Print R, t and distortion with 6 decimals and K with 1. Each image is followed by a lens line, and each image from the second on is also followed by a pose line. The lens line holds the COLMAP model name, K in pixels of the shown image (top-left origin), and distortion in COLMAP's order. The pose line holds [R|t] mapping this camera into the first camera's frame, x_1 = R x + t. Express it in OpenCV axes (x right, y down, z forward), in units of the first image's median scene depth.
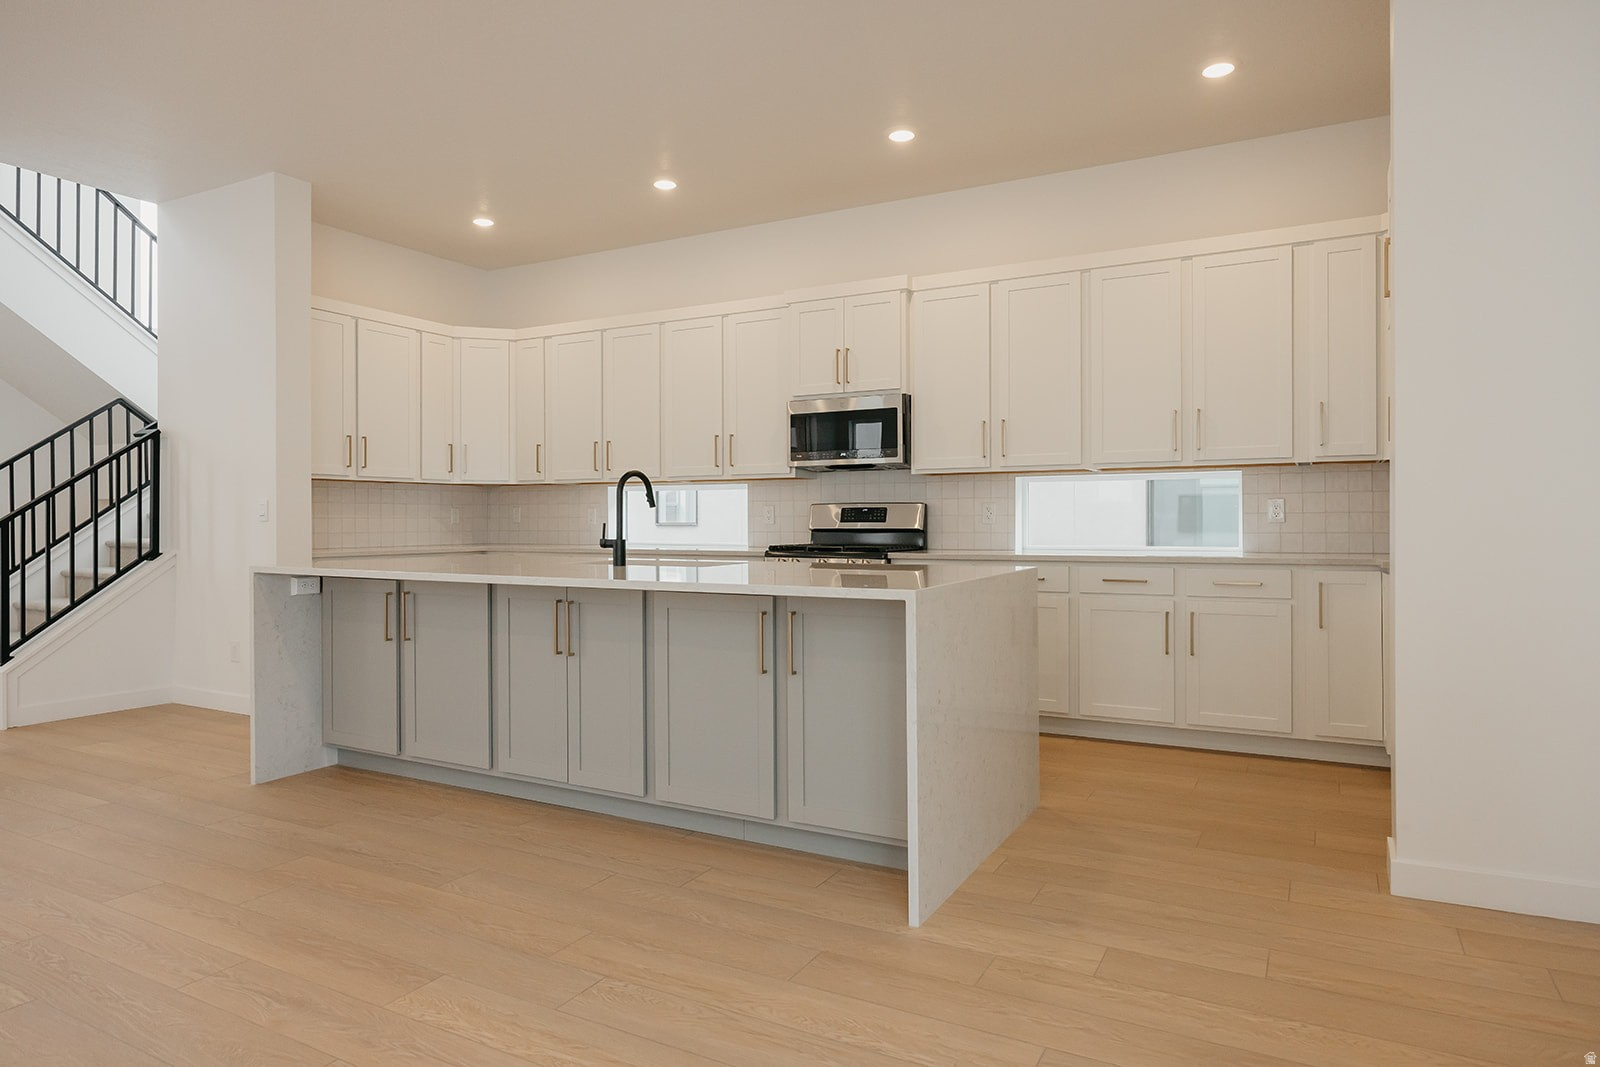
lens RADIAL K [[953.1, 0, 802.3], [0, 953.1, 525.1], [0, 0, 1]] dist [0.007126, 0.001043]
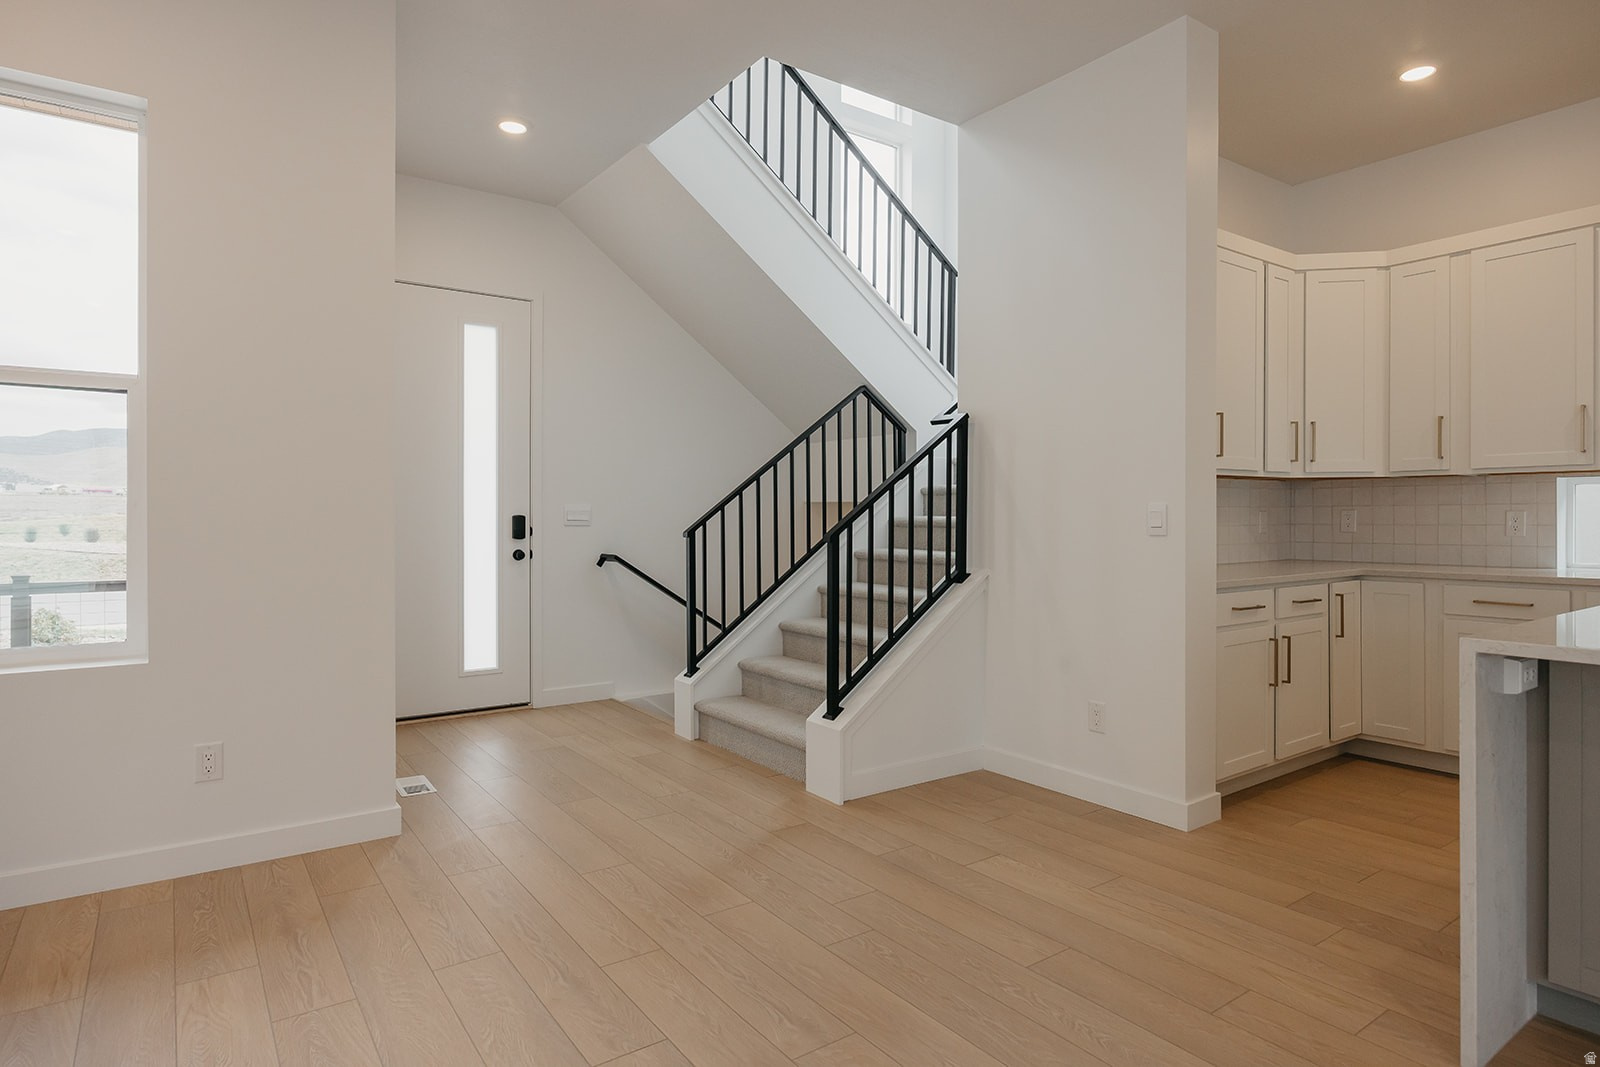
lens RADIAL K [[925.2, 0, 798.0], [0, 925.2, 538.8], [0, 0, 1]] dist [-0.001605, -0.000824]
pose [[0.919134, -0.000875, -0.393944, -0.435064], [0.000927, 1.000000, -0.000058, 0.001166], [0.393943, -0.000312, 0.919135, 0.227874]]
